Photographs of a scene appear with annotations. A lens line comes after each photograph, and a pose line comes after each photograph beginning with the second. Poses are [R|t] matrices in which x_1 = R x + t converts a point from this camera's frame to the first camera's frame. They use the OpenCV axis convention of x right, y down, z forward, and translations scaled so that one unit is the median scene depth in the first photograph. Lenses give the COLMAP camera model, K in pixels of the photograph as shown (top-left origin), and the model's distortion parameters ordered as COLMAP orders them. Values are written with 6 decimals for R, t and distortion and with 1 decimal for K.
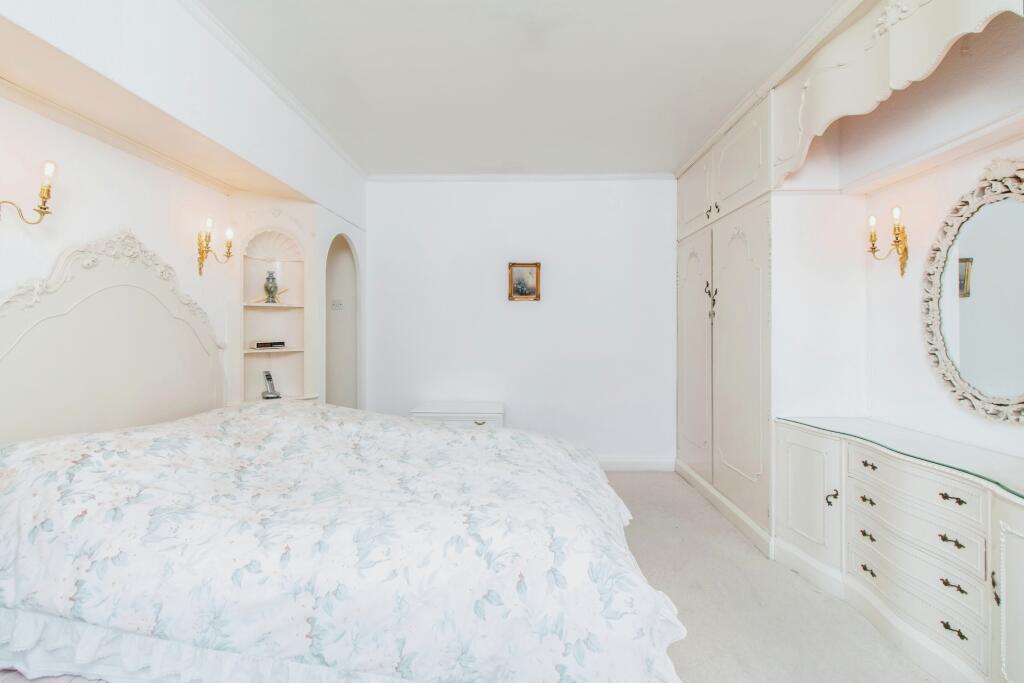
lens RADIAL K [[473.3, 0, 514.7], [0, 473.3, 323.7], [0, 0, 1]] dist [0.001984, 0.000445]
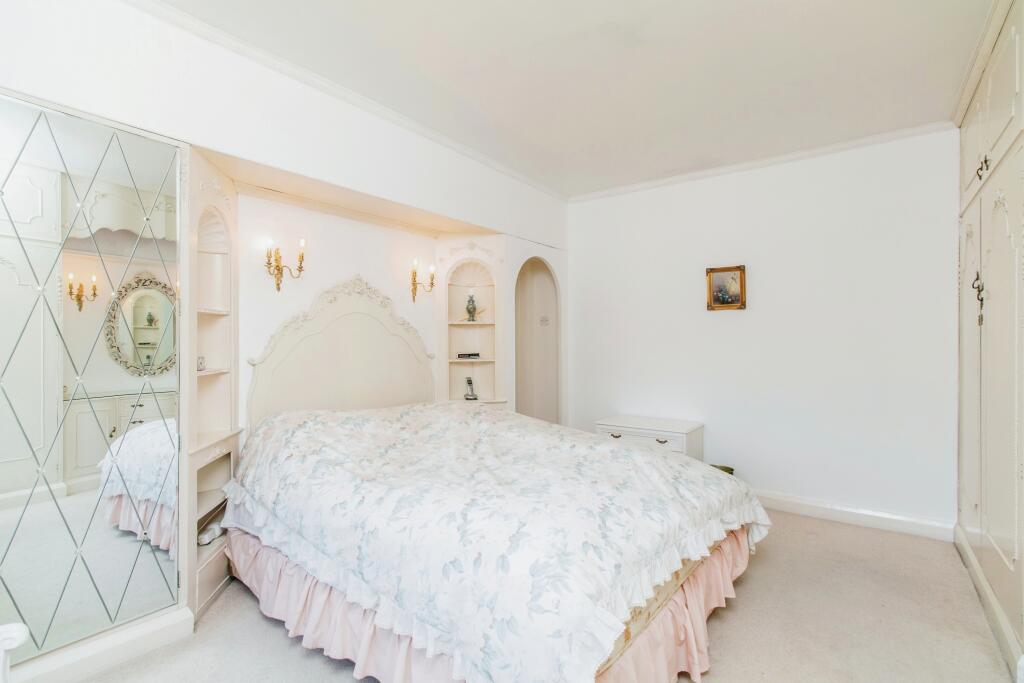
lens RADIAL K [[494.4, 0, 512.0], [0, 494.4, 341.5], [0, 0, 1]] dist [0.000928, 0.000106]
pose [[0.816814, -0.003923, -0.576888, 0.453856], [0.008327, 0.999953, 0.004990, 0.003956], [0.576841, -0.008880, 0.816808, 0.035686]]
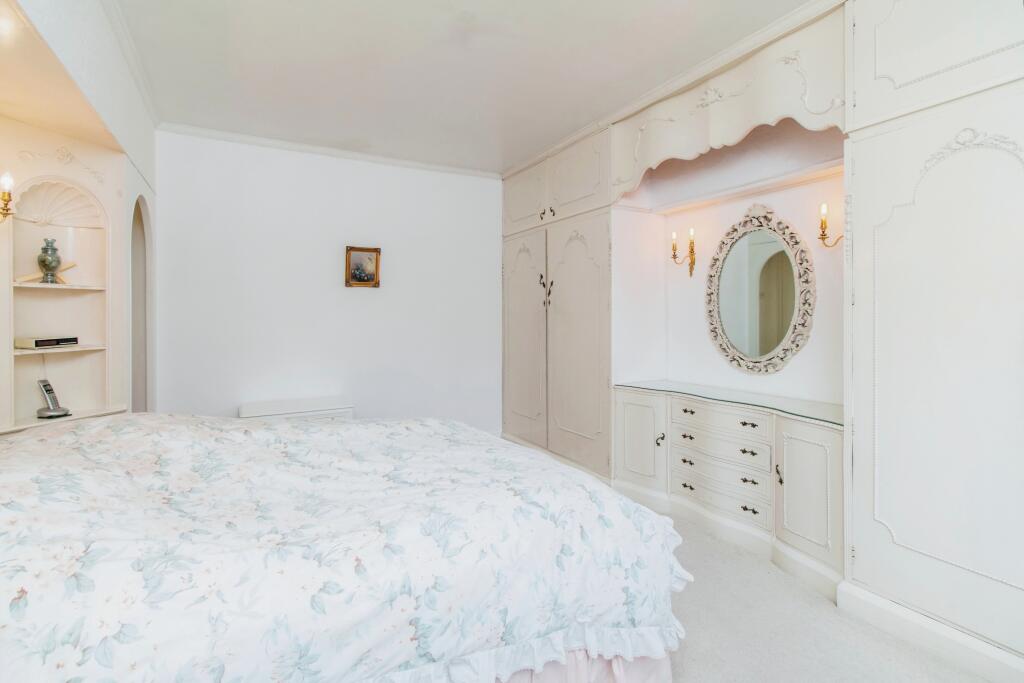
lens RADIAL K [[482.6, 0, 510.1], [0, 482.6, 314.3], [0, 0, 1]] dist [0.001933, 0.000344]
pose [[0.863333, -0.006605, 0.504592, -0.428027], [0.003958, 0.999972, 0.006316, 0.000675], [-0.504620, -0.003456, 0.863335, 0.037077]]
